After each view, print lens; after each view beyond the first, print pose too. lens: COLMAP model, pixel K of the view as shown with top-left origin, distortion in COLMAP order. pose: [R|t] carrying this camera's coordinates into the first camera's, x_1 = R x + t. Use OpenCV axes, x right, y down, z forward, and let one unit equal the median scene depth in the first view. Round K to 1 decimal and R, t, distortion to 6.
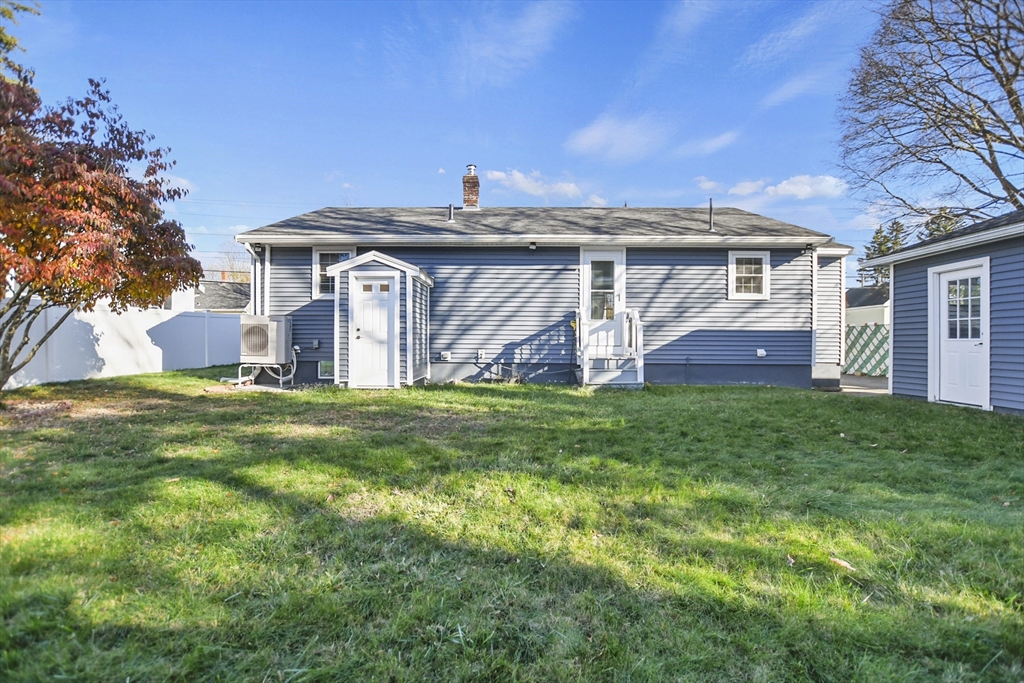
lens RADIAL K [[450.2, 0, 512.0], [0, 450.2, 341.5], [0, 0, 1]] dist [-0.023606, 0.000157]
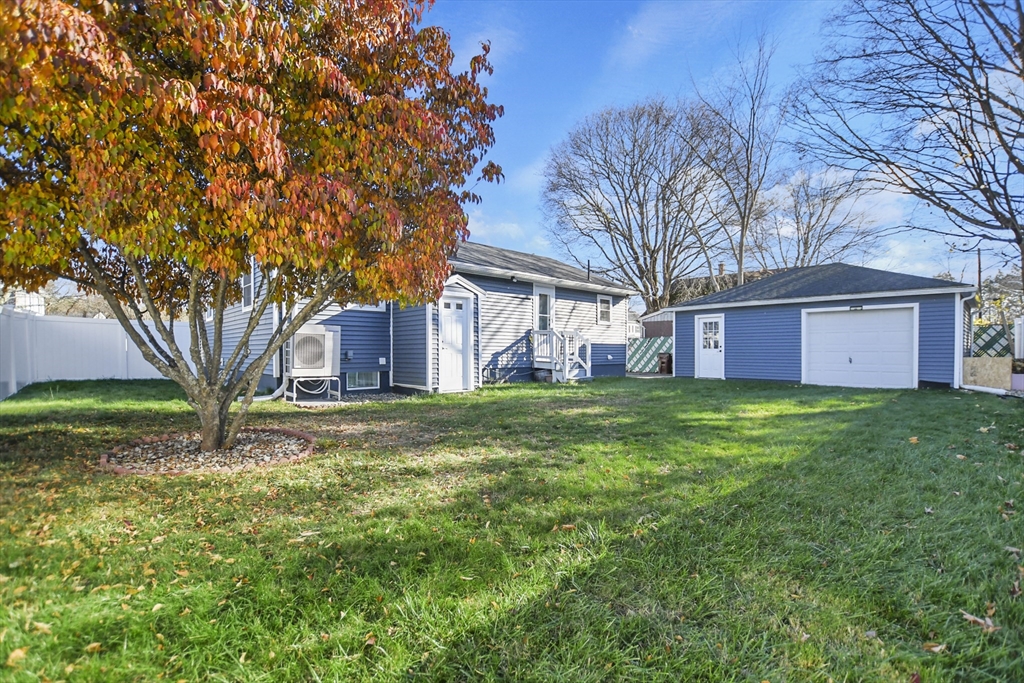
lens RADIAL K [[453.8, 0, 510.6], [0, 453.8, 348.0], [0, 0, 1]] dist [-0.003037, -0.000002]
pose [[0.714362, -0.001647, 0.699774, -0.883594], [0.004212, 0.999989, -0.001946, -0.006701], [-0.699763, 0.004338, 0.714362, 0.049110]]
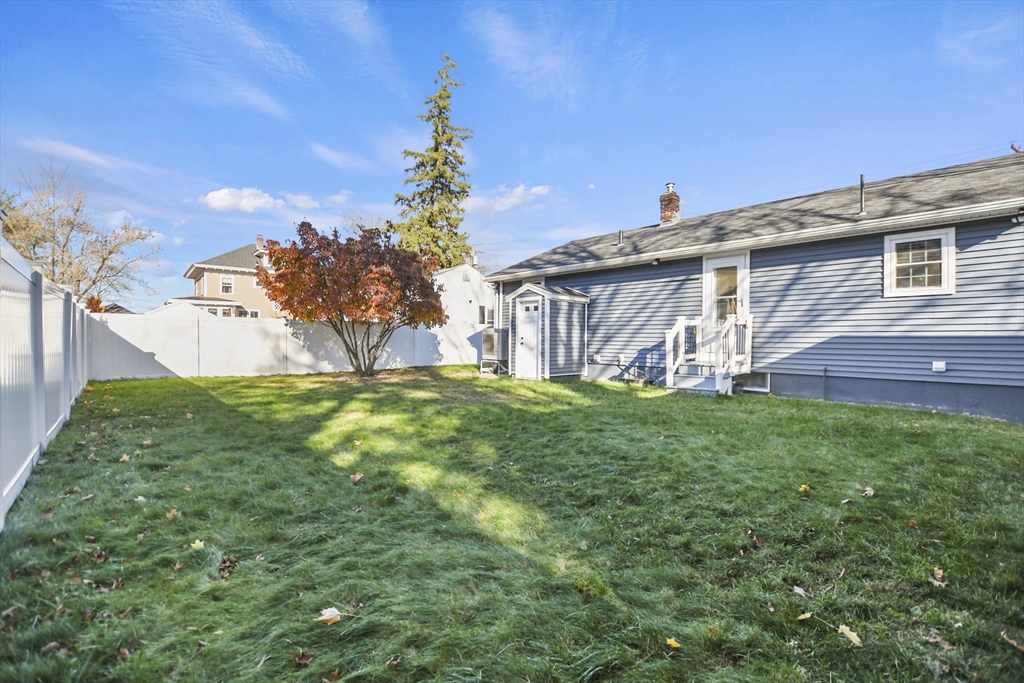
lens RADIAL K [[450.2, 0, 512.0], [0, 450.2, 341.5], [0, 0, 1]] dist [-0.023606, 0.000157]
pose [[0.686893, 0.001351, -0.726757, 0.597483], [-0.005388, 0.999980, -0.003234, -0.009428], [0.726738, 0.006137, 0.686887, -0.018342]]
